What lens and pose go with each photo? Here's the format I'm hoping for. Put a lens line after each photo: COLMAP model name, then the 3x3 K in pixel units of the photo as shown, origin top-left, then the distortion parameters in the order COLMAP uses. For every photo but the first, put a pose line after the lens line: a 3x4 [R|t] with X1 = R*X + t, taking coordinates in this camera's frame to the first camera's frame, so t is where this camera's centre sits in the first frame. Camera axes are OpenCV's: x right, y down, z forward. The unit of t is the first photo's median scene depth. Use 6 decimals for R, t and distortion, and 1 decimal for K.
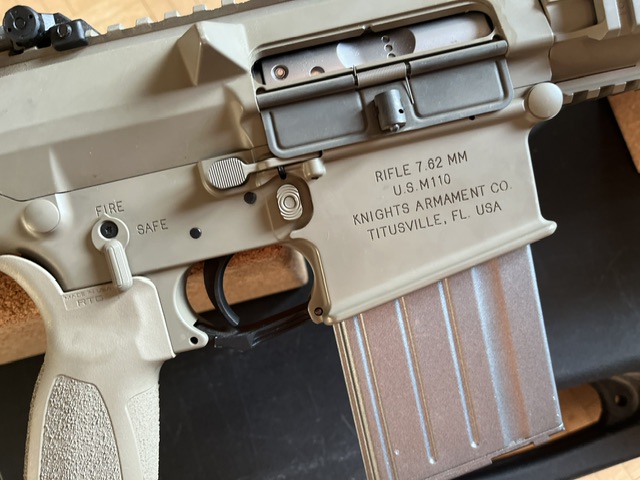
lens RADIAL K [[520.6, 0, 320.3], [0, 520.6, 241.1], [0, 0, 1]] dist [0.007177, -0.065114]
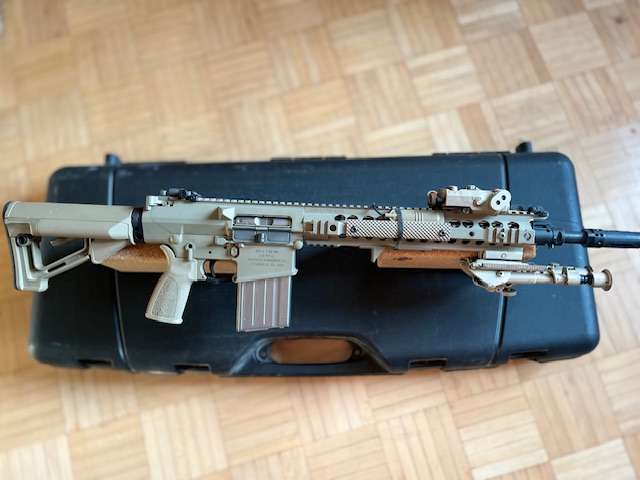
lens RADIAL K [[520.6, 0, 320.2], [0, 520.6, 235.0], [0, 0, 1]] dist [0.007177, -0.065114]
pose [[0.964307, 0.263968, -0.020814, 0.646247], [-0.263620, 0.964458, 0.018026, -0.451032], [0.024833, -0.011896, 0.999621, -3.084798]]
